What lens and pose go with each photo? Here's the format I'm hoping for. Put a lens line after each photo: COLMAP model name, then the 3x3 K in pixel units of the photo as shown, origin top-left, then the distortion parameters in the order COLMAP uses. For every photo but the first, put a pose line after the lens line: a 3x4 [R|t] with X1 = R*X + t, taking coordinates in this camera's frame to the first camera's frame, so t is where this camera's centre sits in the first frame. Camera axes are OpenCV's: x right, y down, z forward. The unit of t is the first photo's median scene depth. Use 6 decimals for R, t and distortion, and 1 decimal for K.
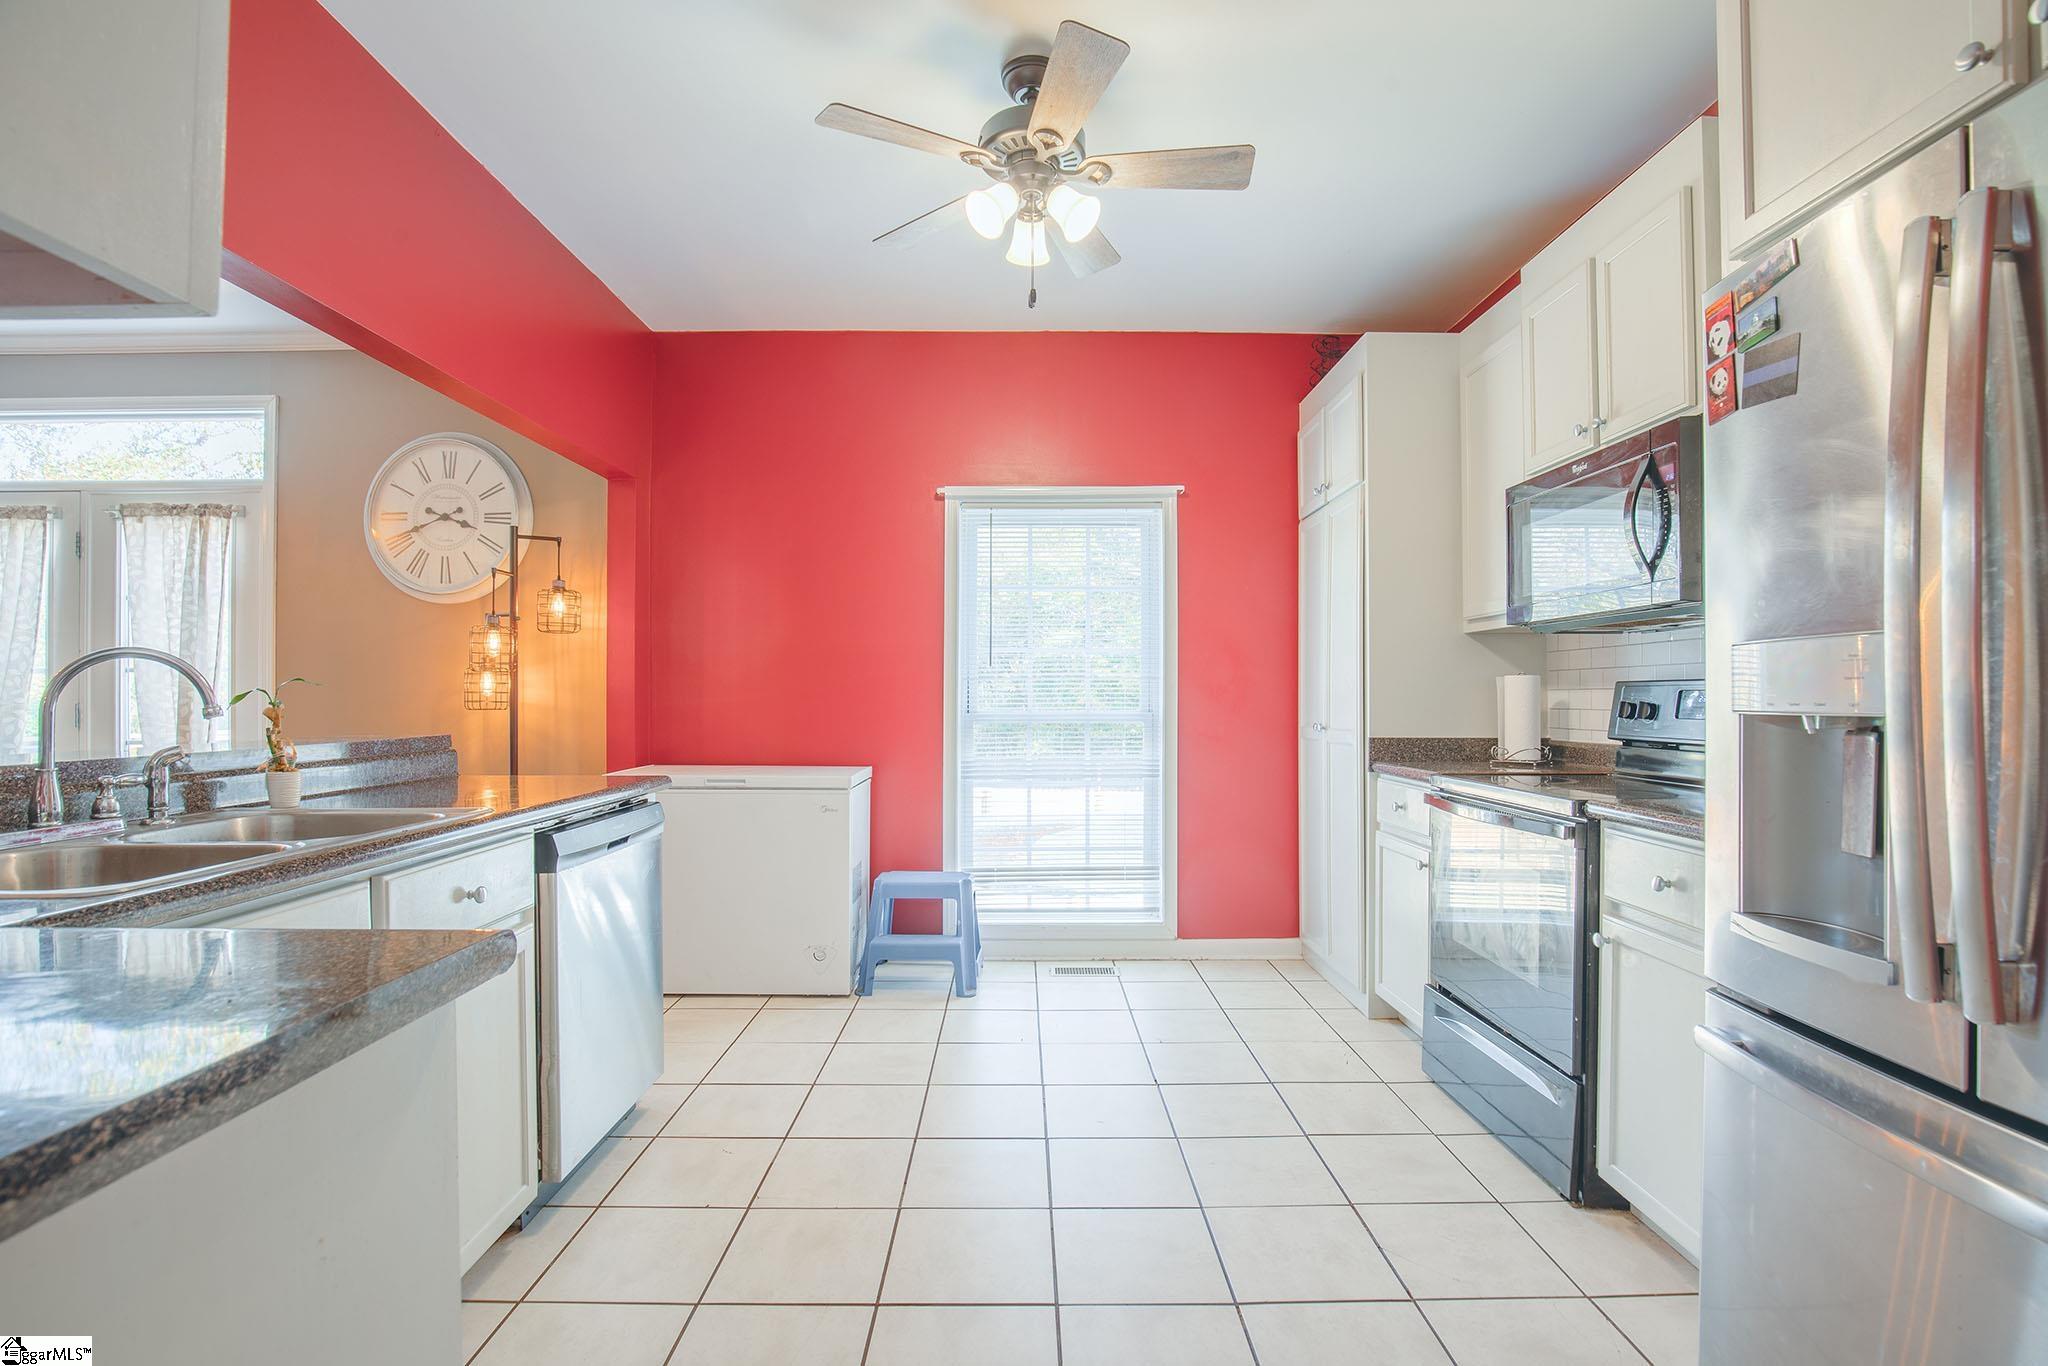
lens RADIAL K [[949.7, 0, 1023.6], [0, 949.7, 691.0], [0, 0, 1]] dist [-0.030505, 0.001082]
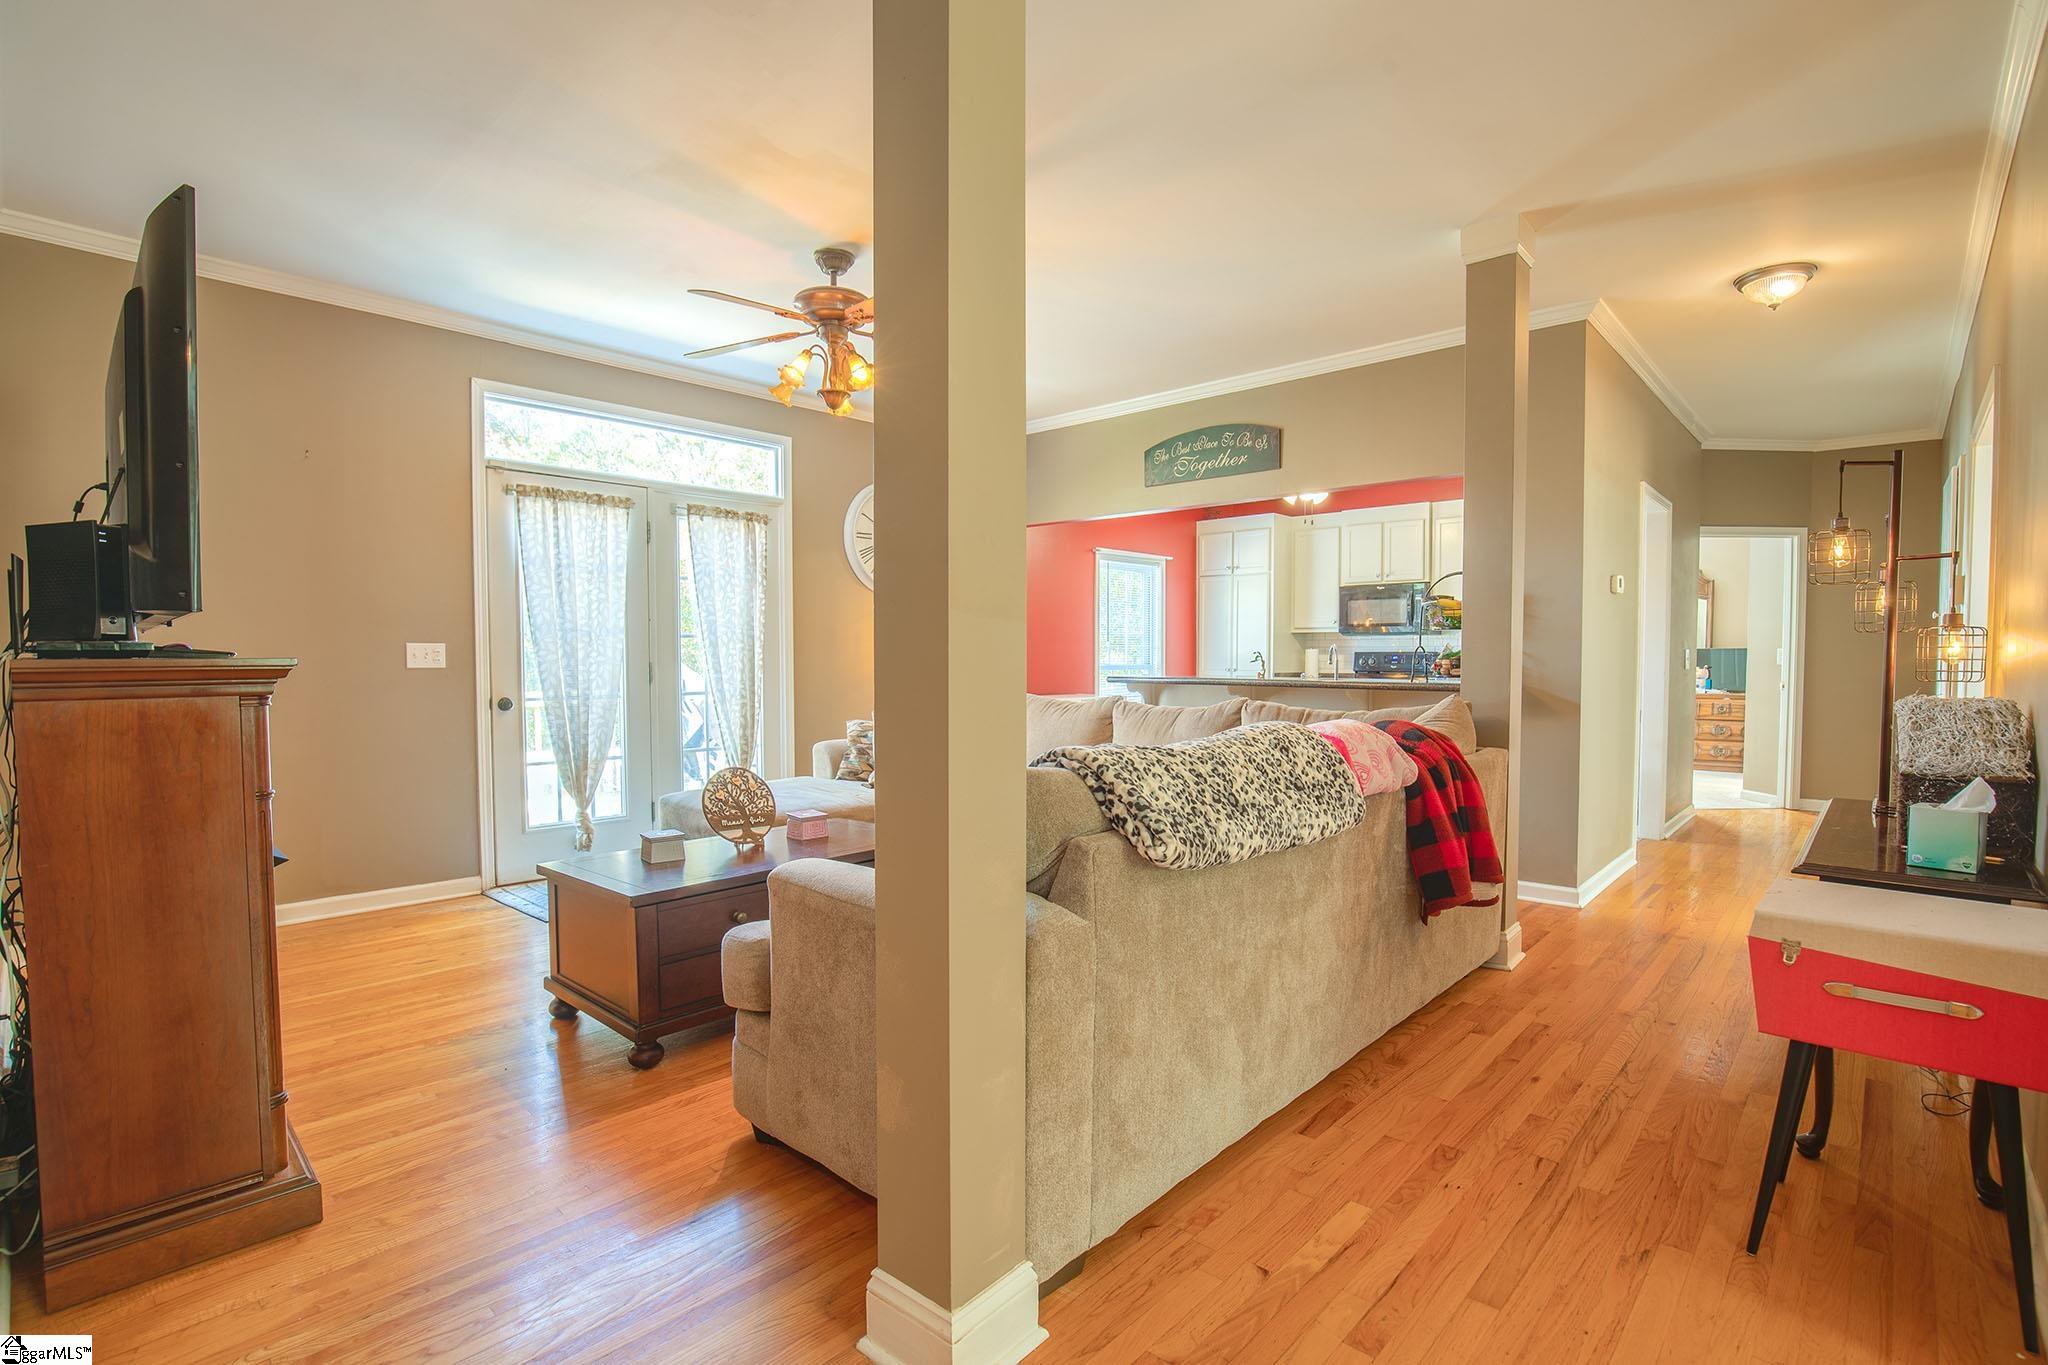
lens RADIAL K [[949.7, 0, 1023.6], [0, 949.7, 690.5], [0, 0, 1]] dist [-0.030505, 0.001082]
pose [[0.690420, -0.024738, 0.722986, -1.585483], [-0.002545, 0.999326, 0.036624, -0.000927], [-0.723404, -0.027126, 0.689891, -0.203203]]
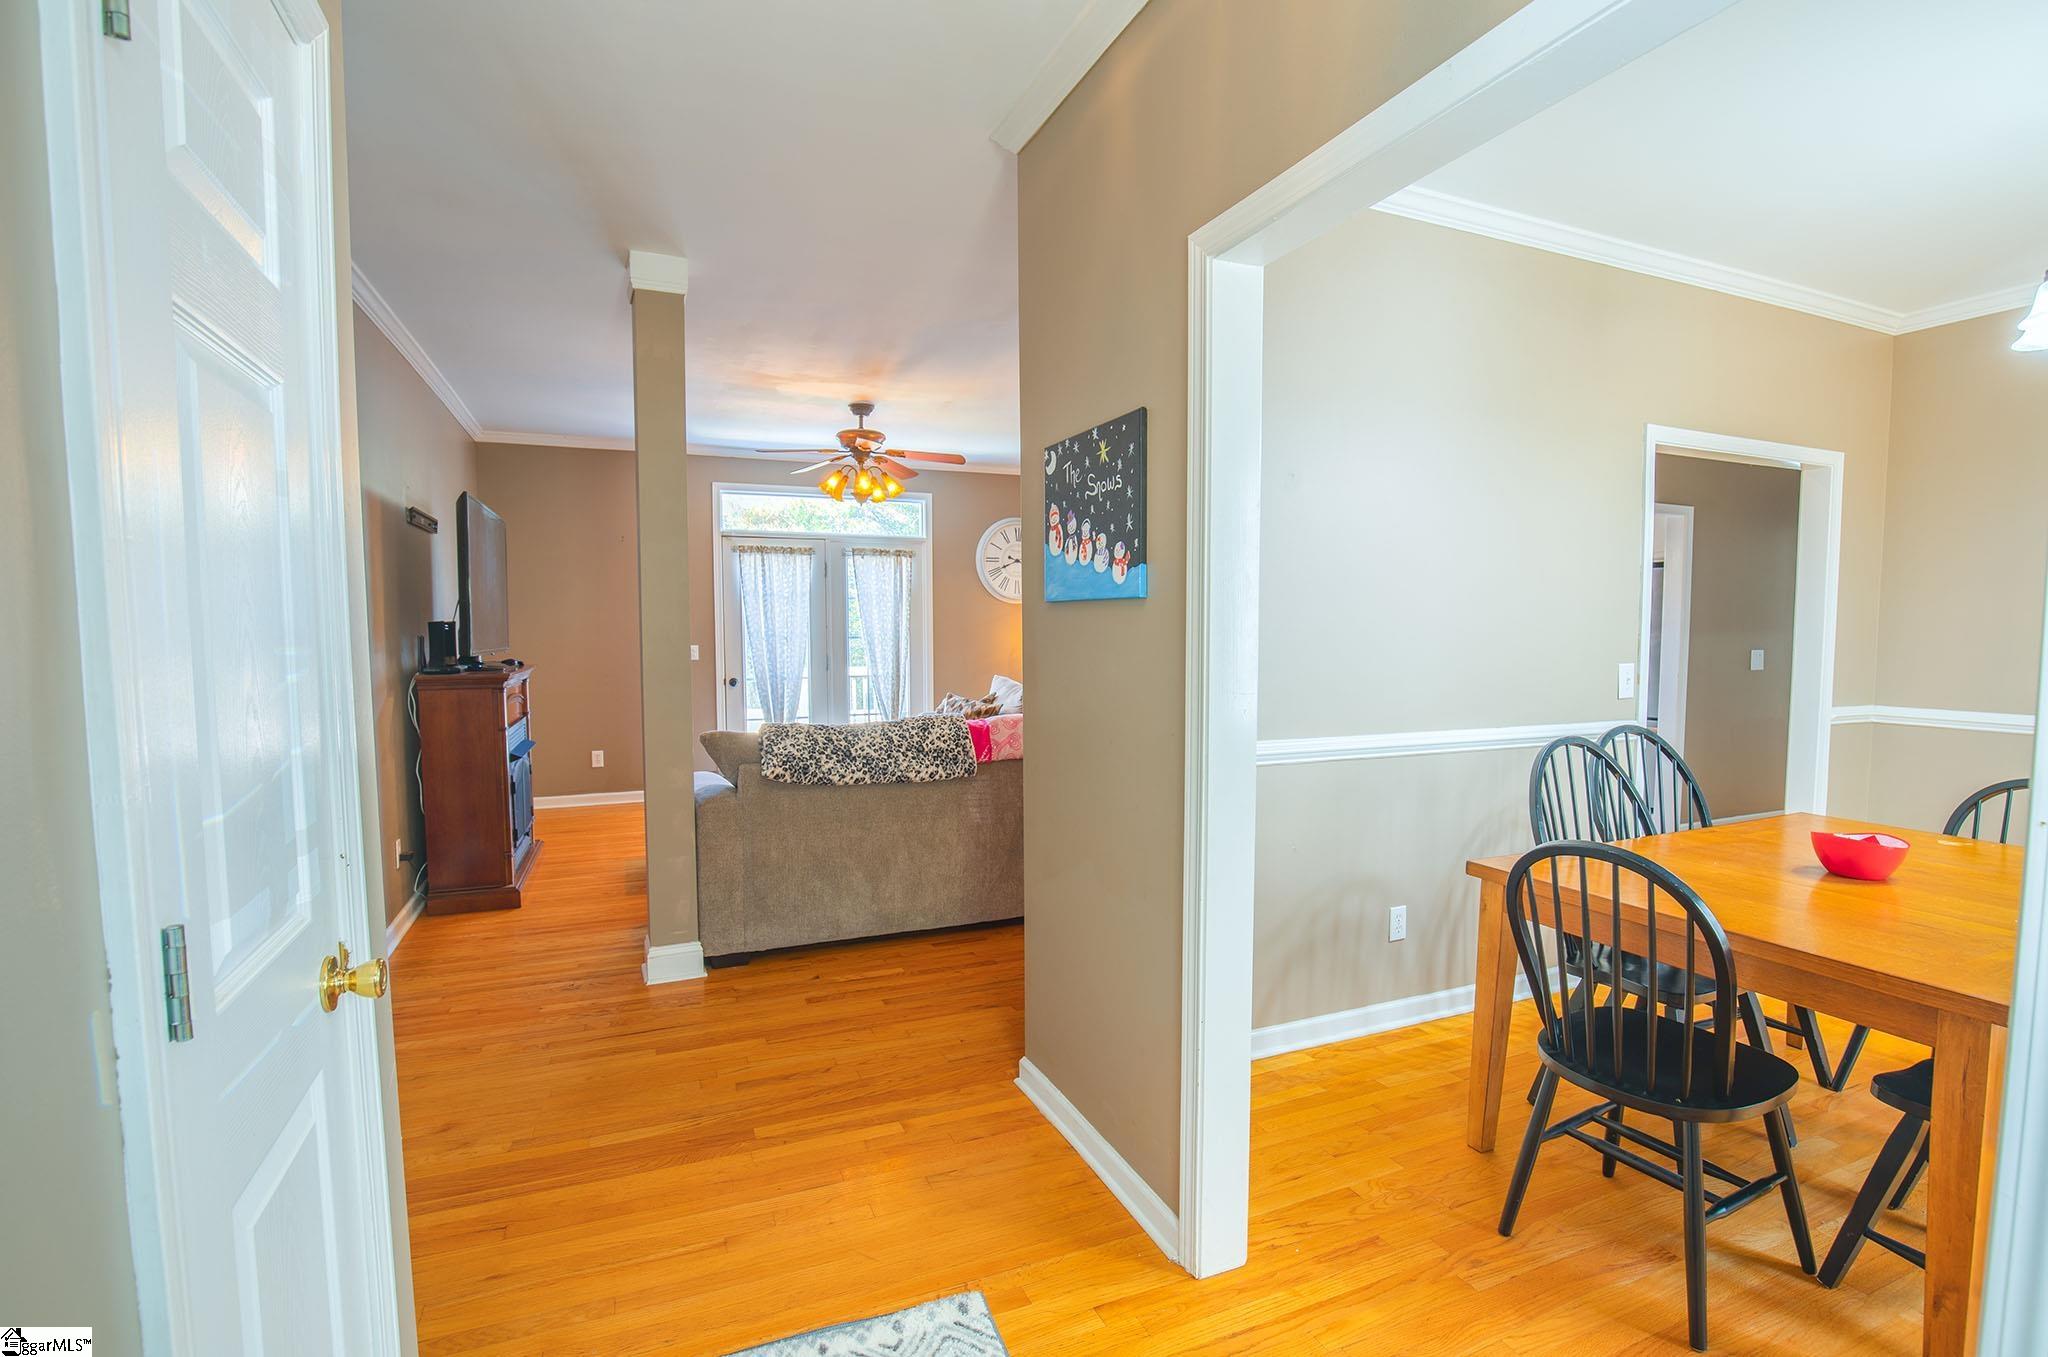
lens RADIAL K [[922.4, 0, 1019.8], [0, 922.4, 681.4], [0, 0, 1]] dist [-0.041708, 0.000088]
pose [[0.923944, -0.022743, 0.381850, -1.370899], [-0.001144, 0.998062, 0.062215, -0.053395], [-0.382525, -0.057920, 0.922128, -0.815665]]
